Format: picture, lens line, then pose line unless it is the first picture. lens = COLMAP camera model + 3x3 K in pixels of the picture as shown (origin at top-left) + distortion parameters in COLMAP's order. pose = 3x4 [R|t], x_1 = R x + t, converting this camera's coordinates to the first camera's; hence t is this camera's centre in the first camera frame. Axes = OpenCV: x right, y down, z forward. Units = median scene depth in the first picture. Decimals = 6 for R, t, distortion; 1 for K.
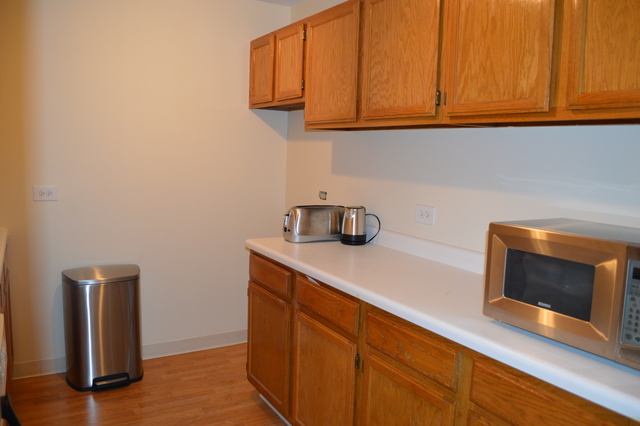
lens RADIAL K [[514.9, 0, 313.8], [0, 514.9, 211.7], [0, 0, 1]] dist [-0.083564, 0.011340]
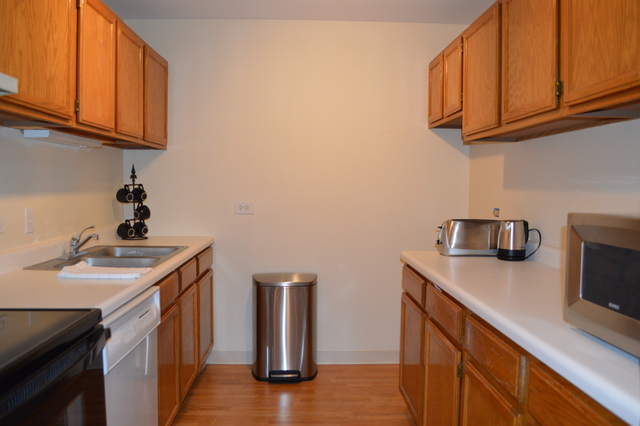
lens RADIAL K [[514.9, 0, 313.8], [0, 514.9, 211.7], [0, 0, 1]] dist [-0.083564, 0.011340]
pose [[0.877942, -0.001581, -0.478764, 0.206425], [-0.034798, 0.997139, -0.067105, 0.050645], [0.477500, 0.075574, 0.875375, 0.017618]]
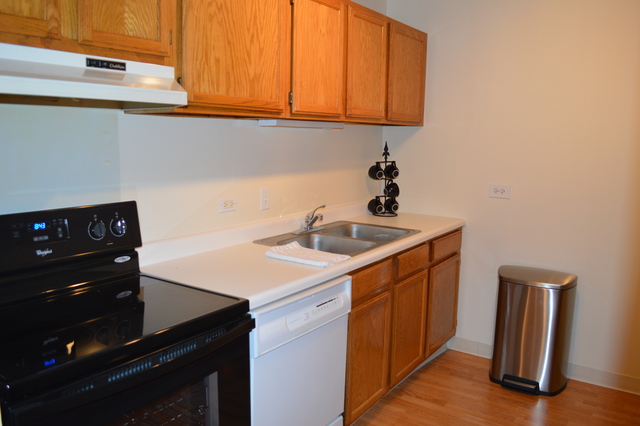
lens RADIAL K [[514.9, 0, 313.8], [0, 514.9, 211.7], [0, 0, 1]] dist [-0.083564, 0.011340]
pose [[0.411640, 0.107958, -0.904930, 0.310426], [-0.109026, 0.991661, 0.068710, -0.026389], [0.904802, 0.070377, 0.419978, 0.199702]]
